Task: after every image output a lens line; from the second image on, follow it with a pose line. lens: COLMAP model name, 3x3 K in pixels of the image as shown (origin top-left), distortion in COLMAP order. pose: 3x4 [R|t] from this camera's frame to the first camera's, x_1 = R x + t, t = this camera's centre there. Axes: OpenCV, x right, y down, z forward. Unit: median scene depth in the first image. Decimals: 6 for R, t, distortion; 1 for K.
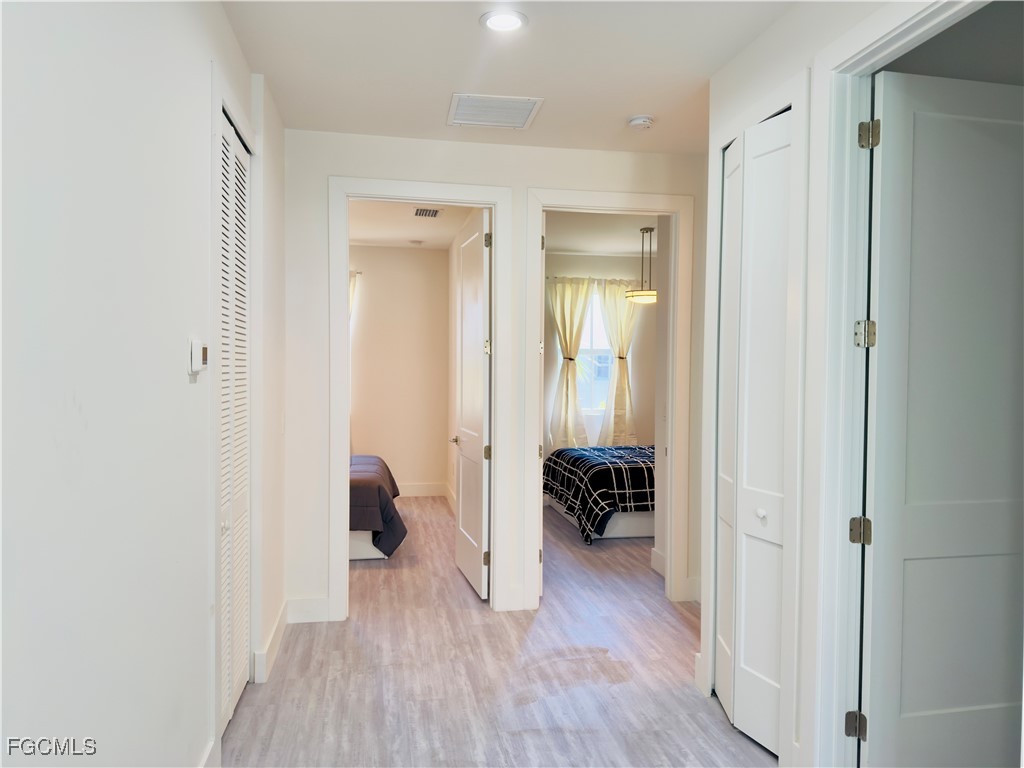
lens RADIAL K [[723.7, 0, 512.1], [0, 723.7, 385.2], [0, 0, 1]] dist [0.035838, -0.002385]
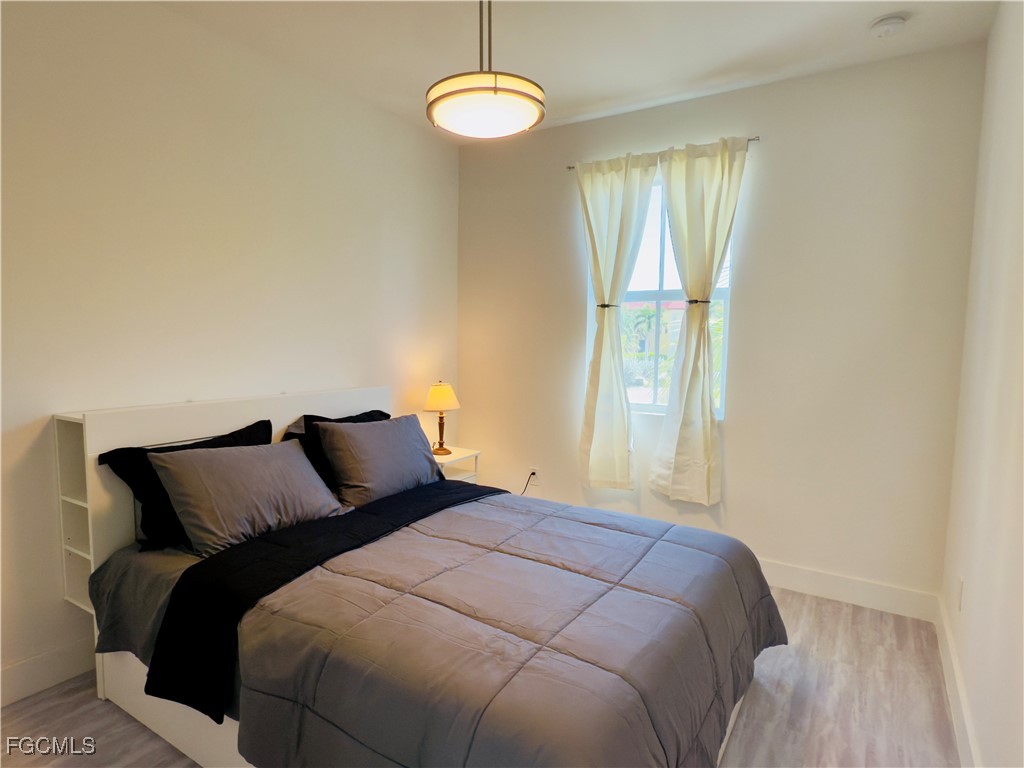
lens RADIAL K [[569.1, 0, 511.3], [0, 569.1, 386.4], [0, 0, 1]] dist [0.003357, 0.000329]
pose [[0.726377, 0.070842, -0.683636, -0.052806], [-0.027523, 0.996874, 0.074057, -0.011507], [0.686745, -0.034977, 0.726056, 0.590521]]
